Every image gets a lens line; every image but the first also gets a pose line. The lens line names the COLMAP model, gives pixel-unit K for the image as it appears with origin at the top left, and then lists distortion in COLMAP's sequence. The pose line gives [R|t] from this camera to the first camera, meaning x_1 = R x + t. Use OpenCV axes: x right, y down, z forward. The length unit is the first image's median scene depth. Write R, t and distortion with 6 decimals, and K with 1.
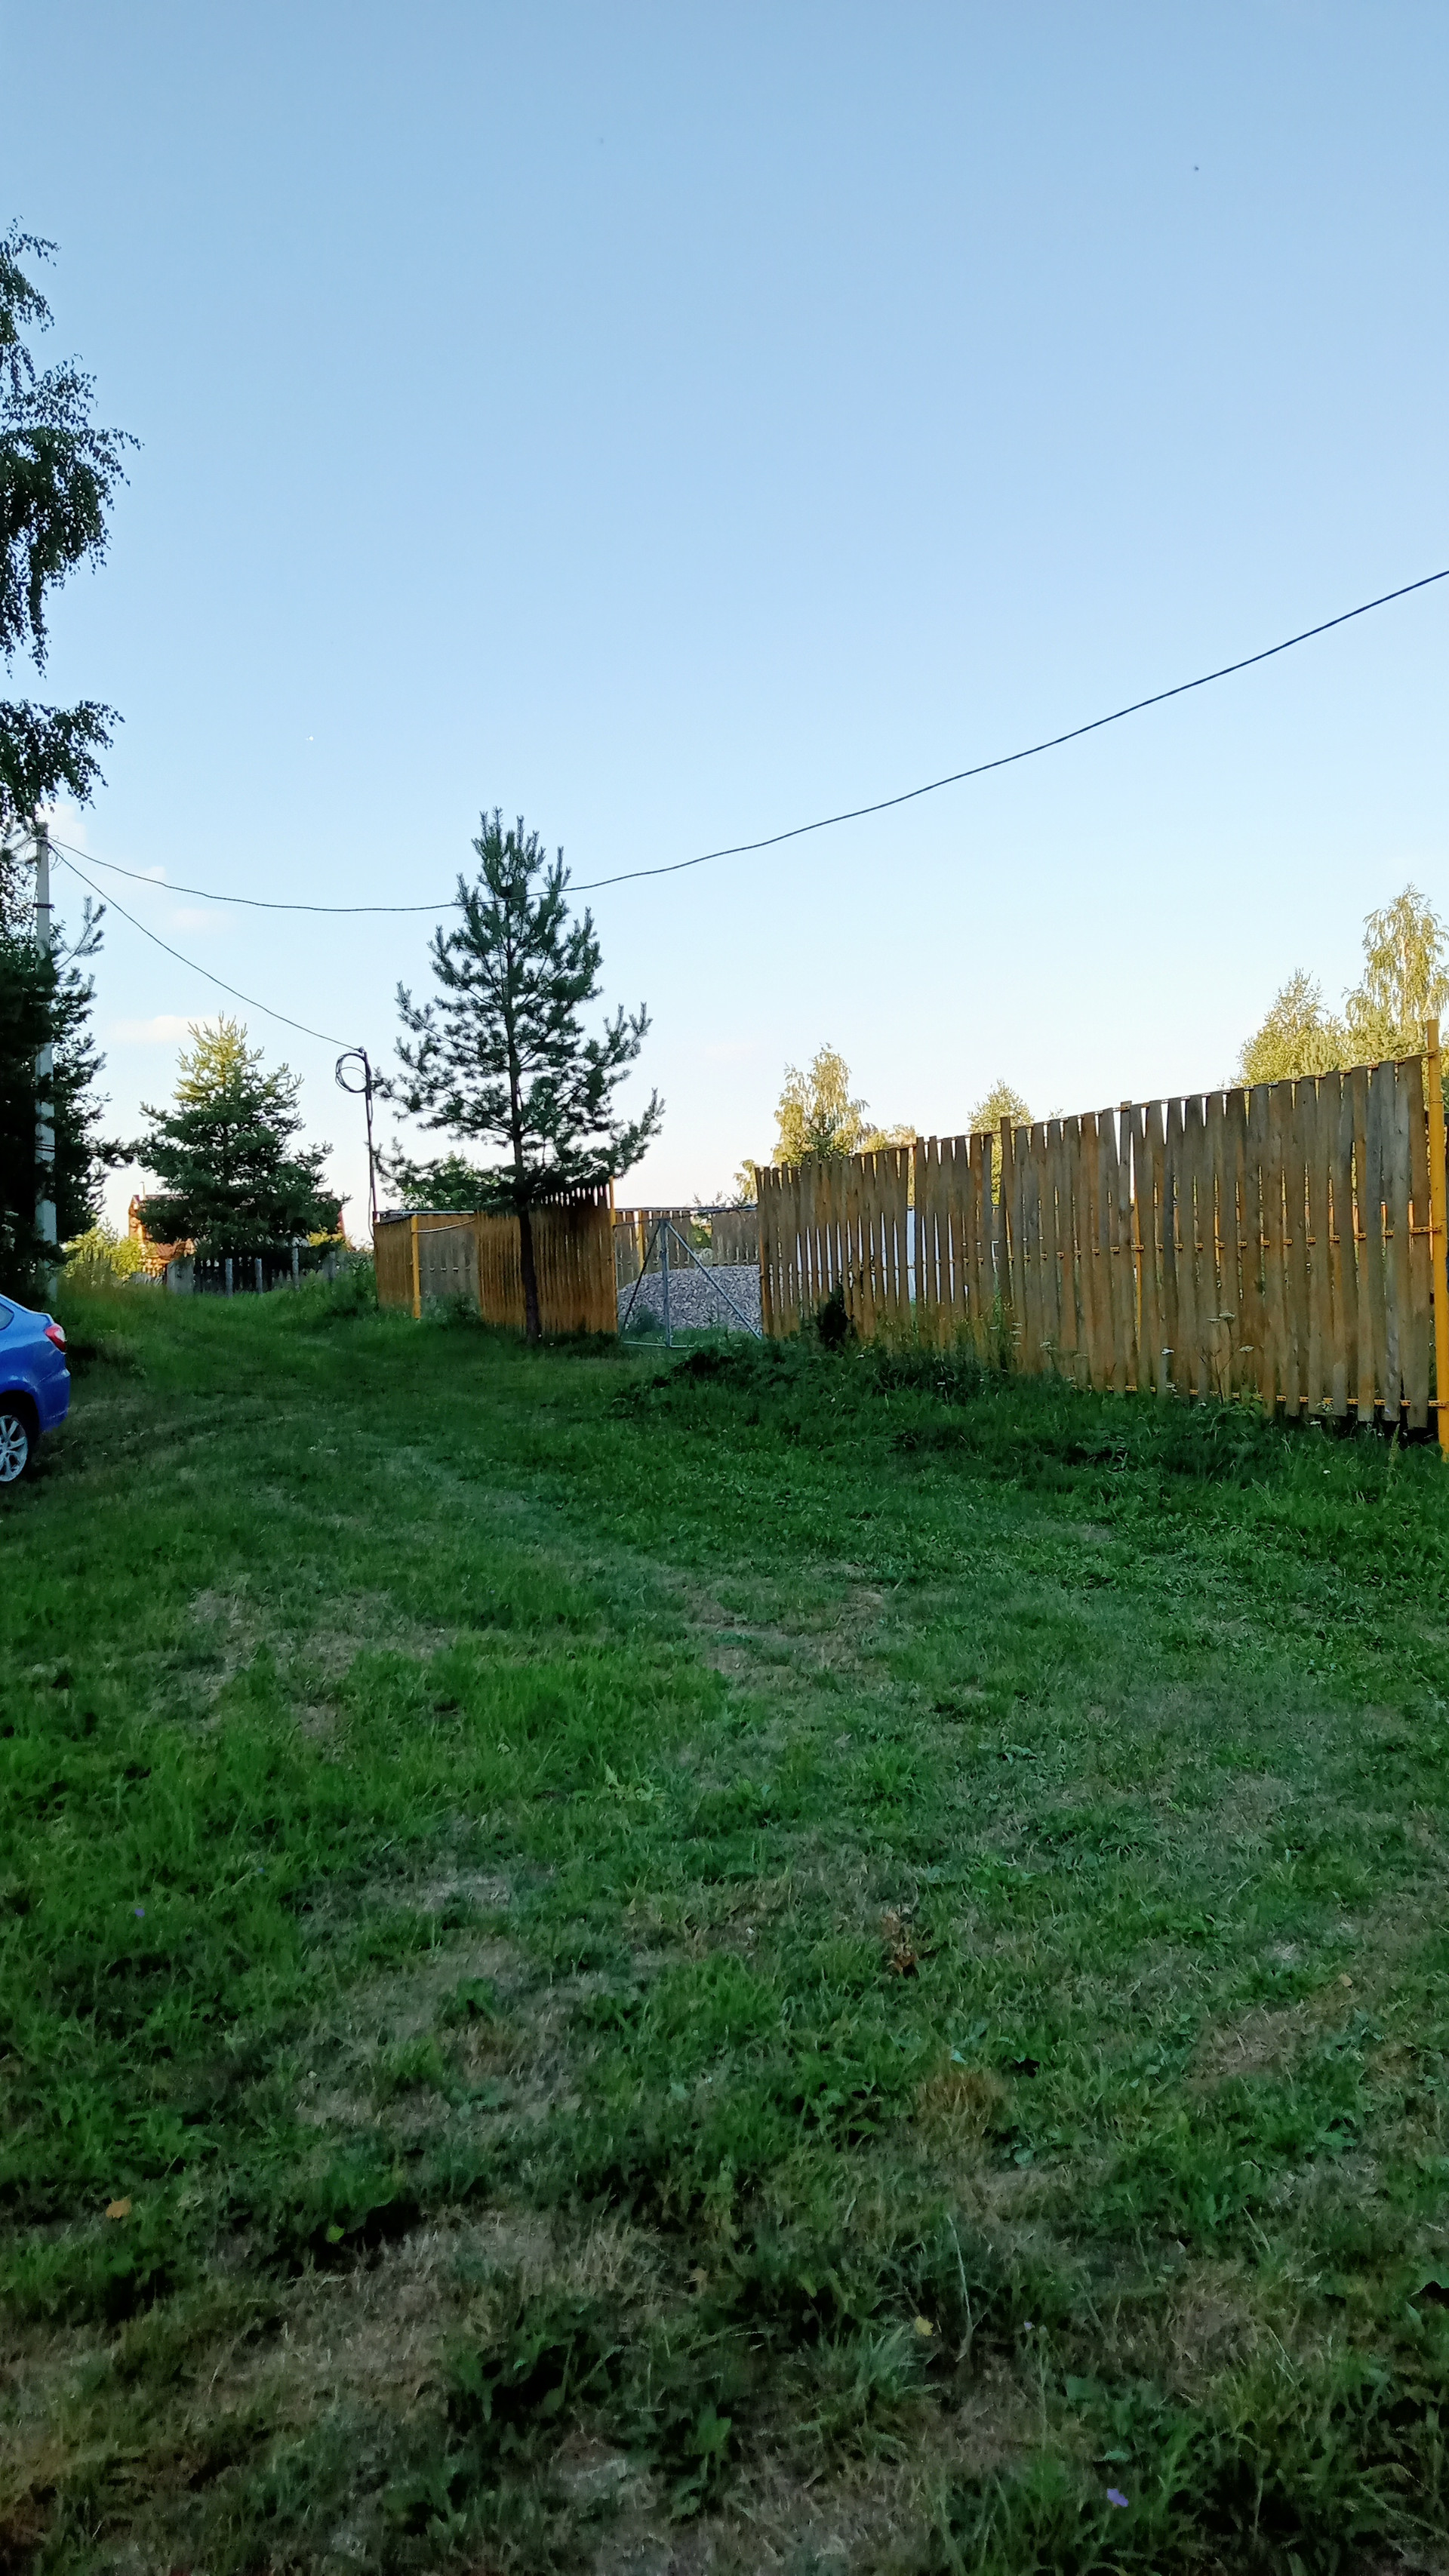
lens RADIAL K [[1817.2, 0, 724.5], [0, 1817.2, 1288.0], [0, 0, 1]] dist [0.103109, -0.168402]
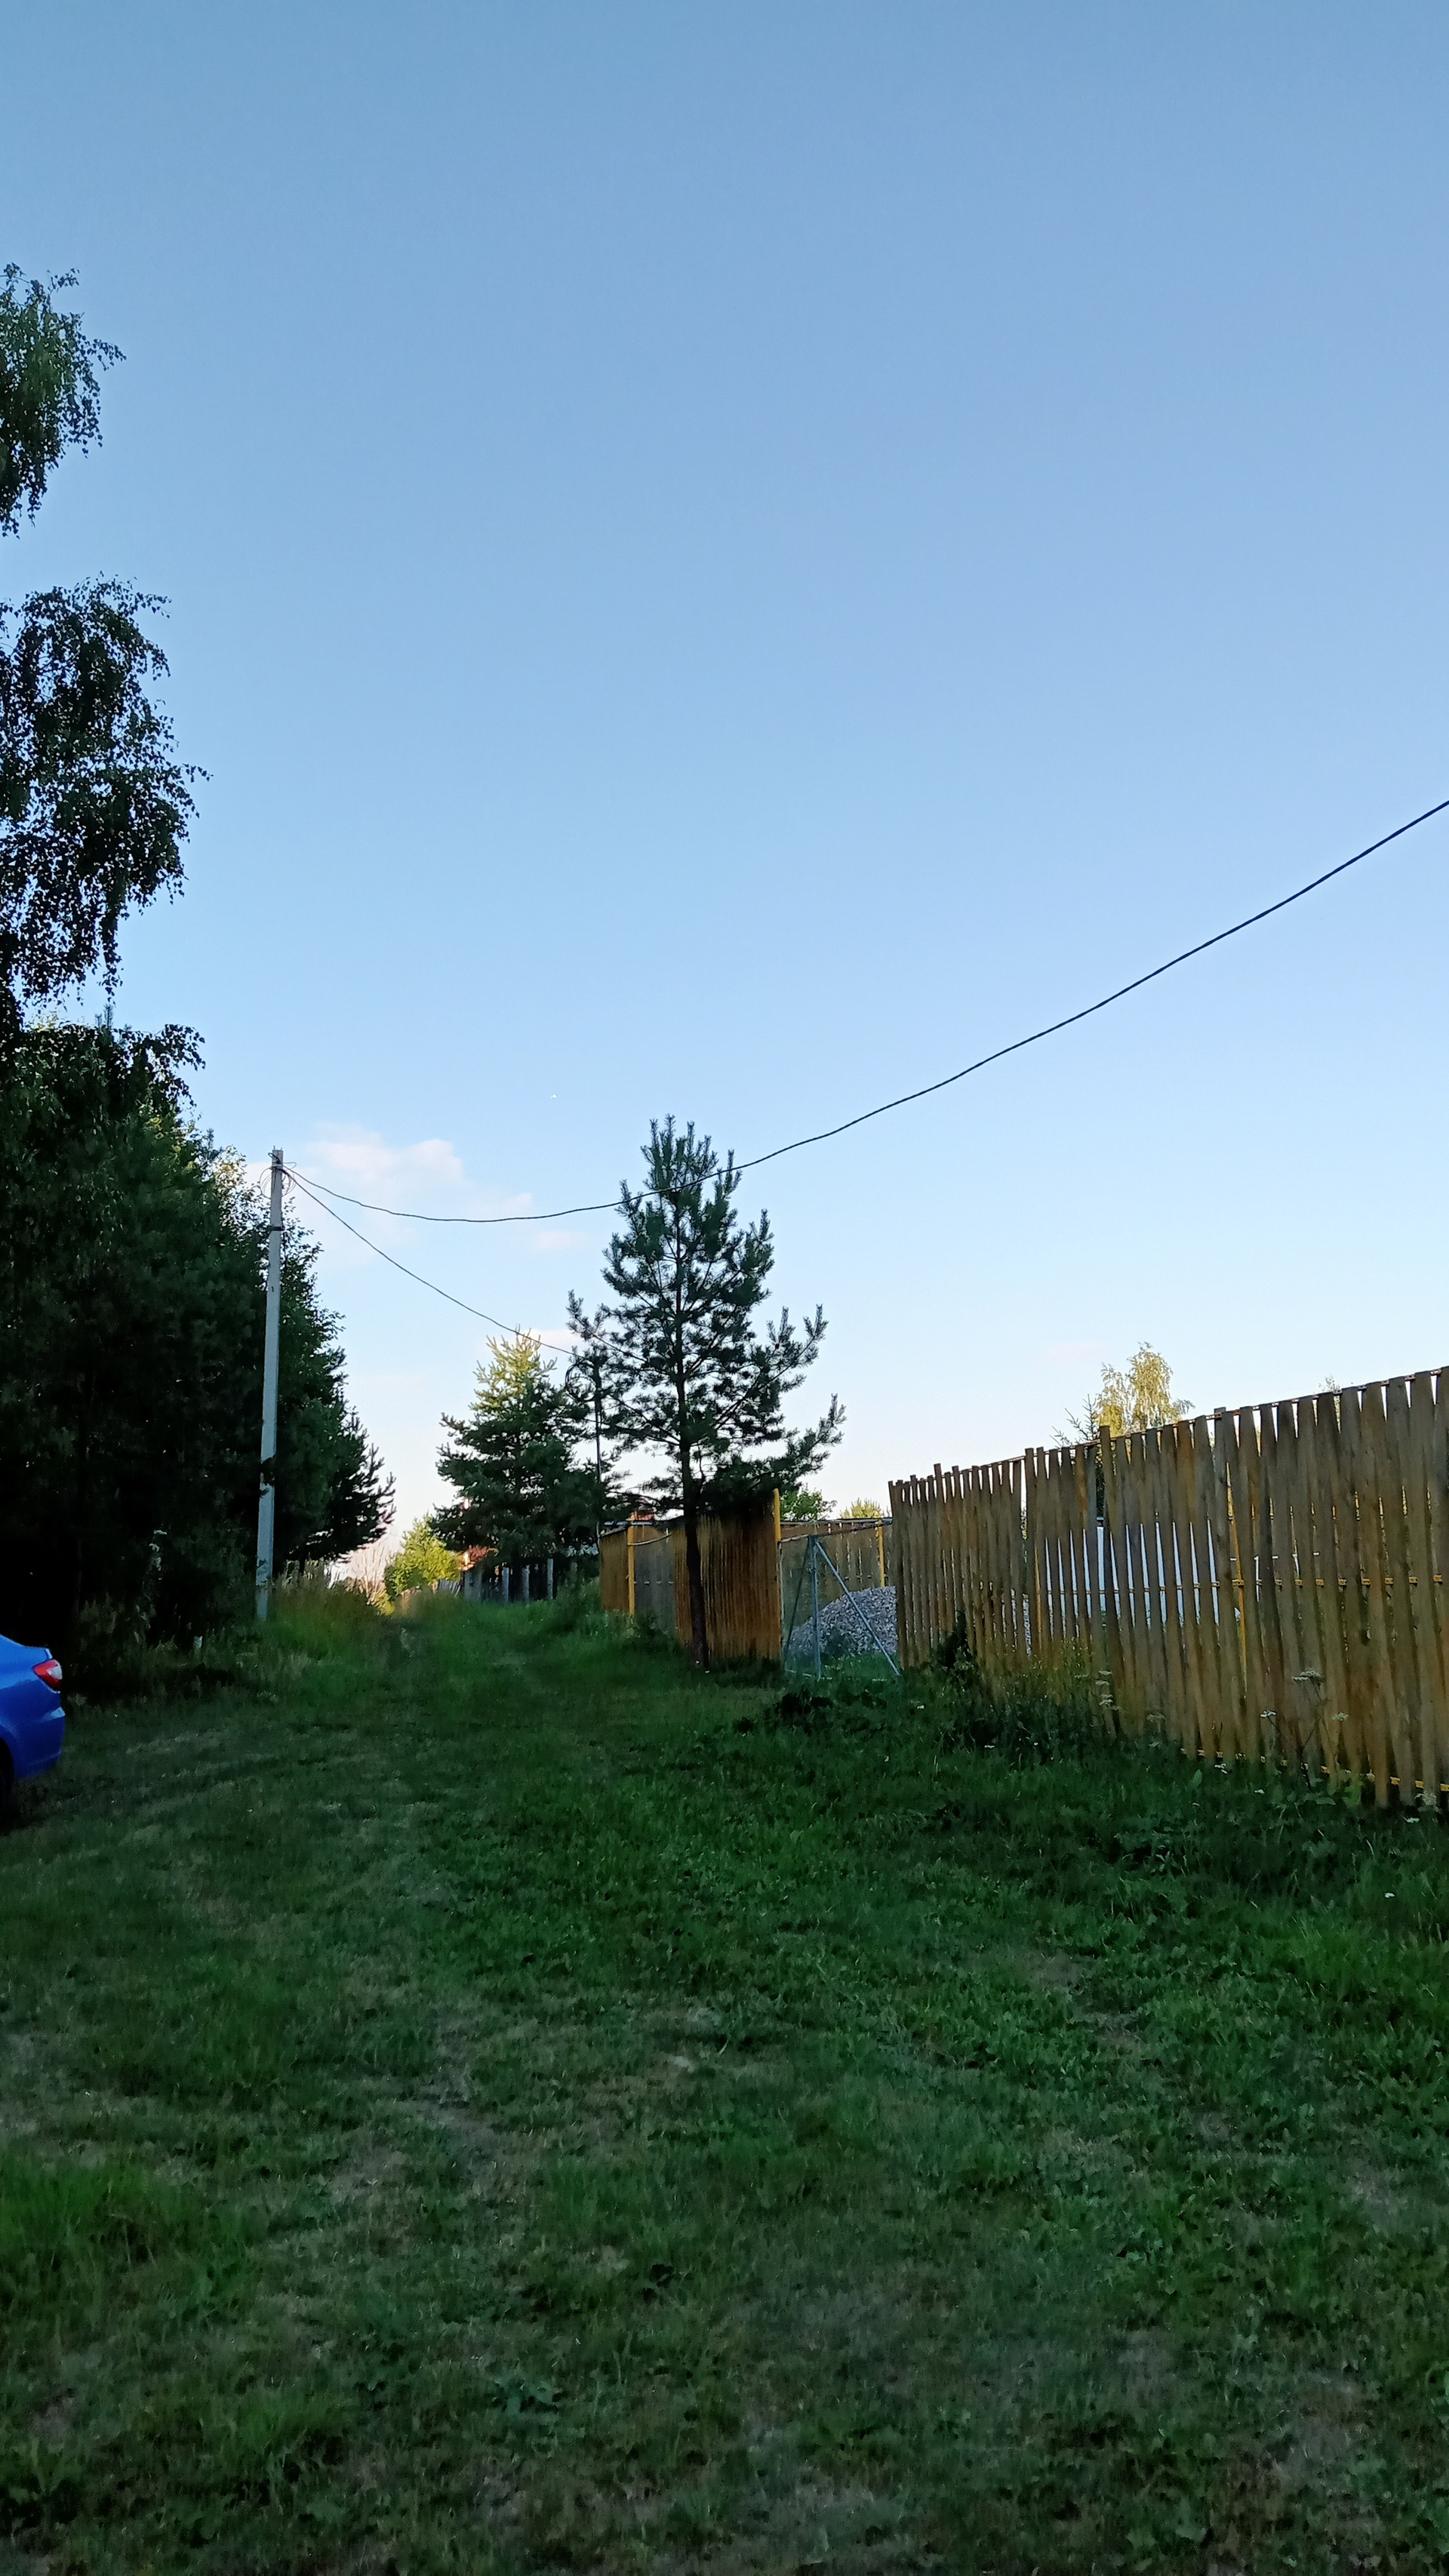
lens RADIAL K [[1817.2, 0, 724.5], [0, 1817.2, 1288.0], [0, 0, 1]] dist [0.103109, -0.168402]
pose [[0.982204, -0.023999, -0.186275, 0.084454], [-0.007133, 0.986320, -0.164685, -0.008254], [0.187680, 0.163083, 0.968597, 0.067751]]
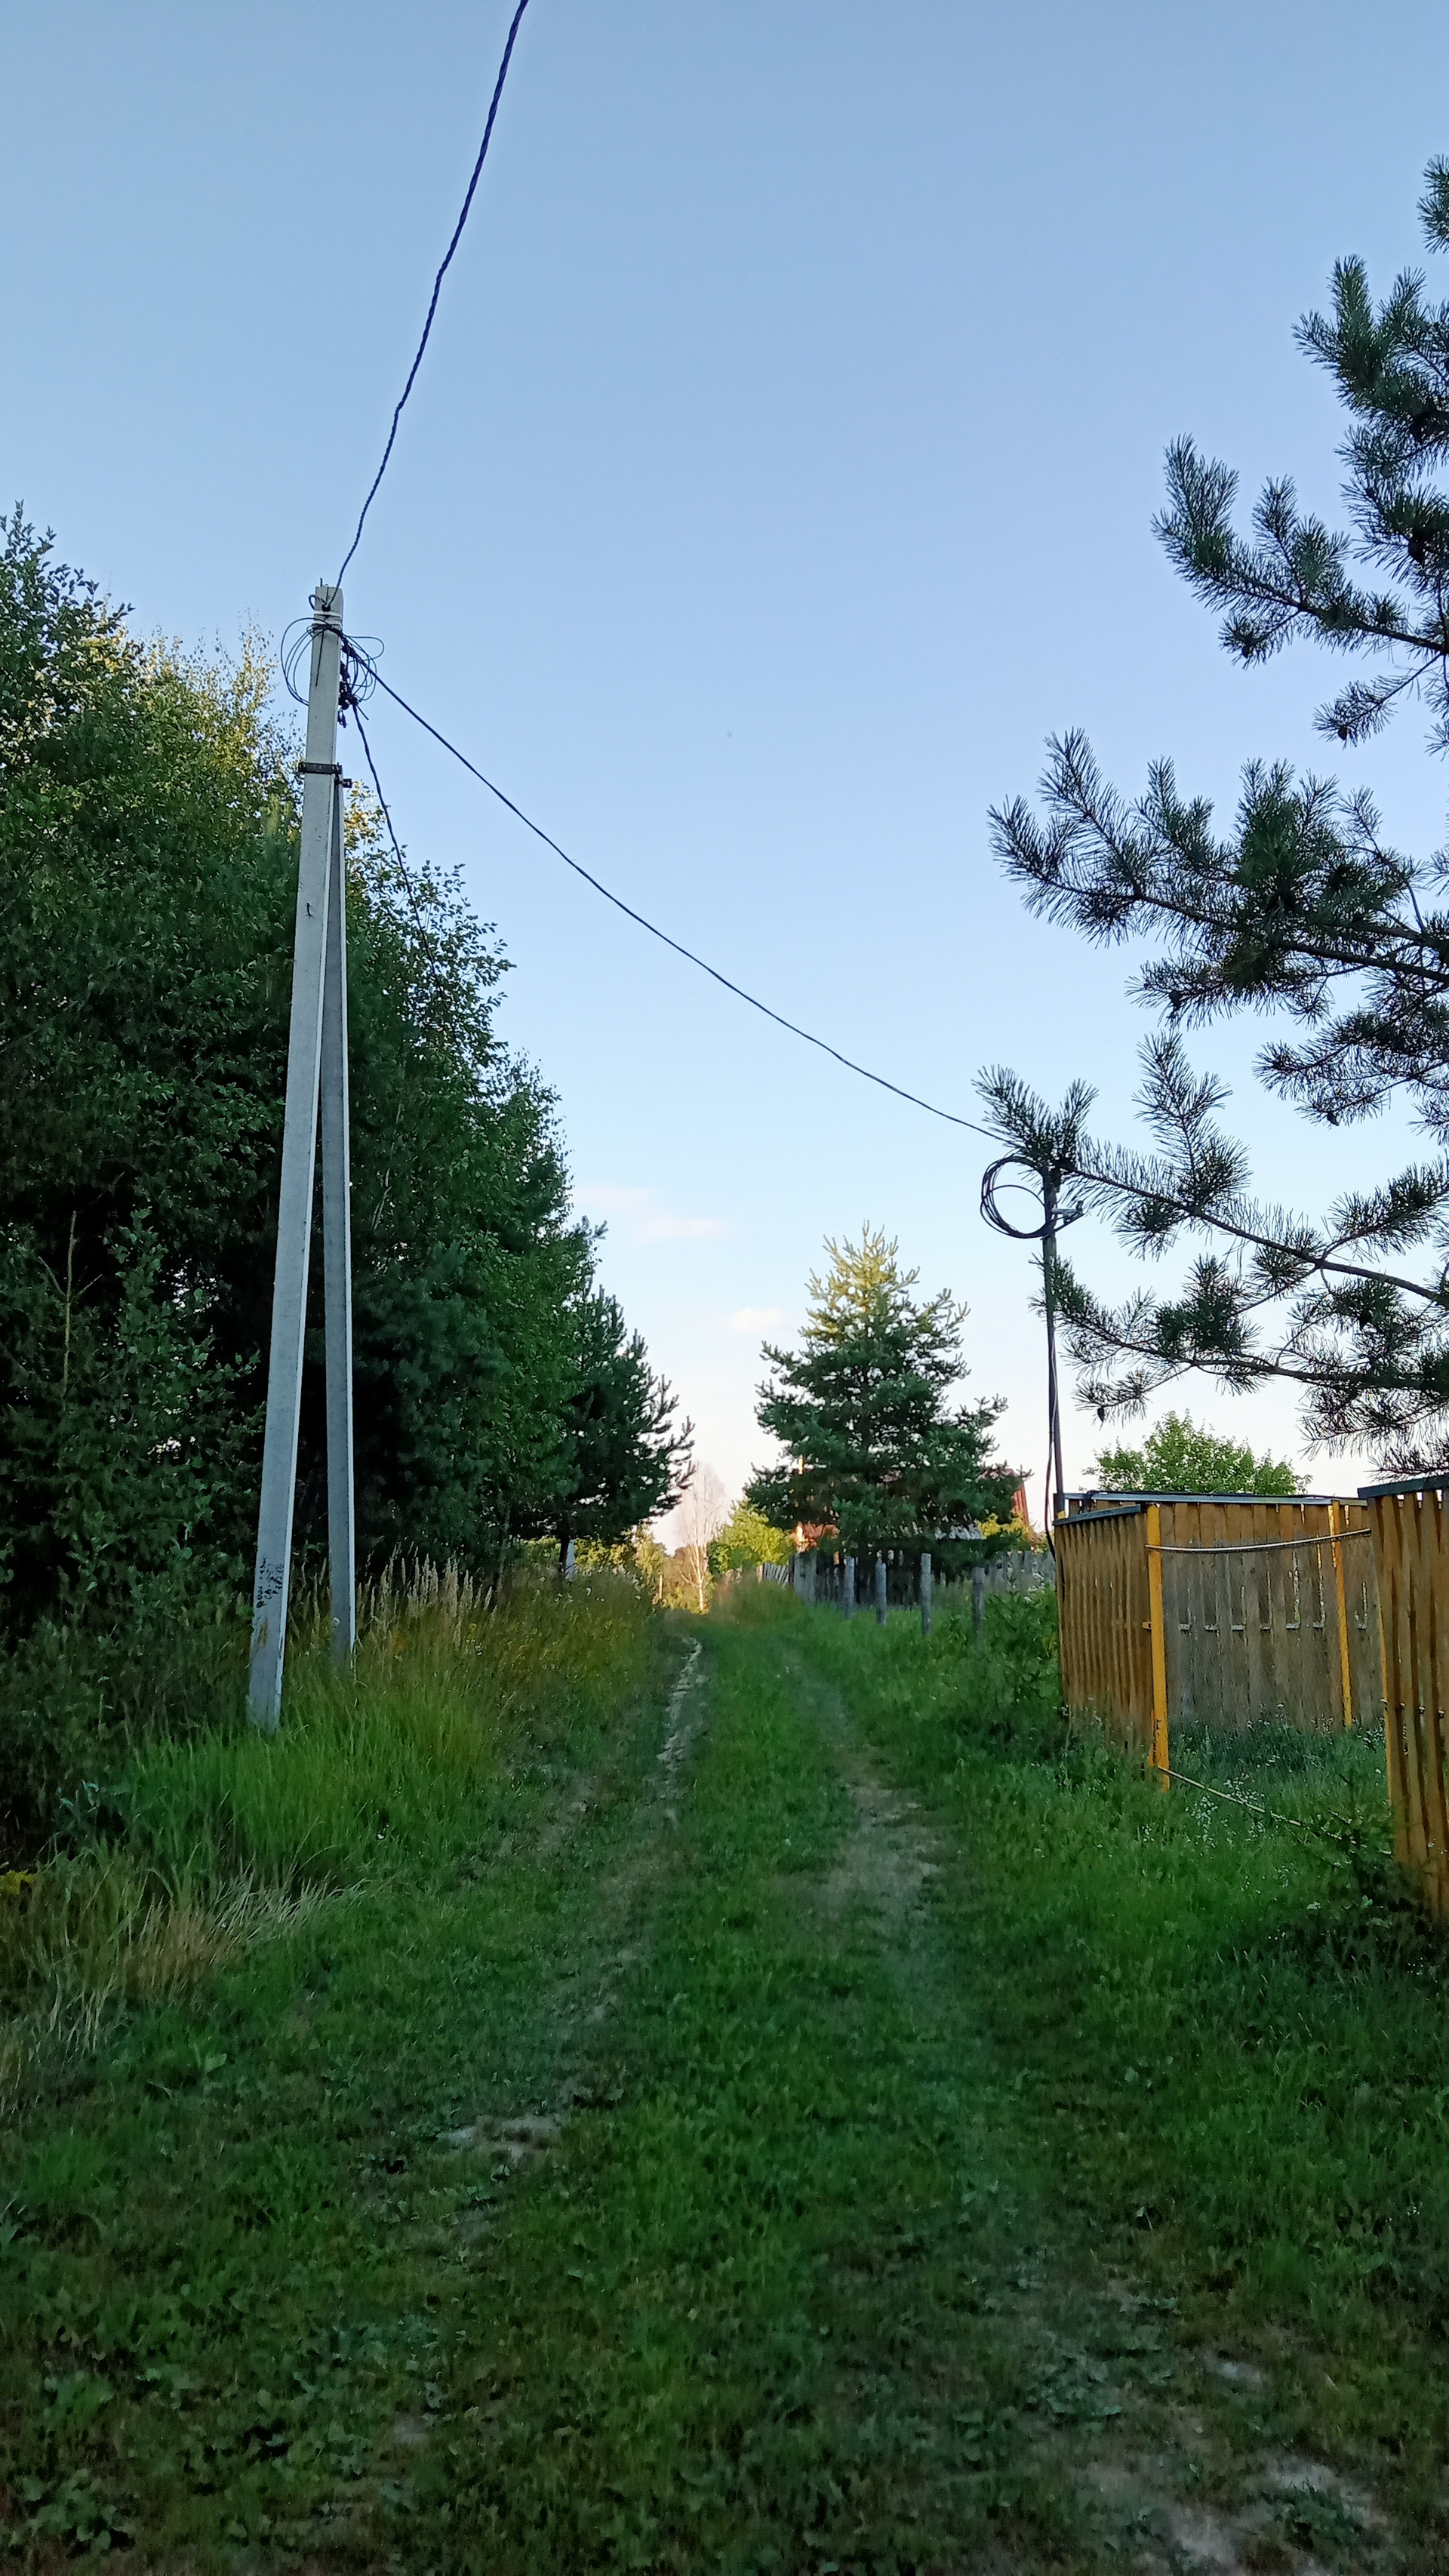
lens RADIAL K [[1836.1, 0, 778.0], [0, 1836.1, 1290.2], [0, 0, 1]] dist [0.103671, -0.180539]
pose [[0.941337, -0.013933, -0.337180, -0.148902], [-0.037330, 0.988717, -0.145073, -0.033305], [0.335397, 0.149149, 0.930195, 0.787549]]
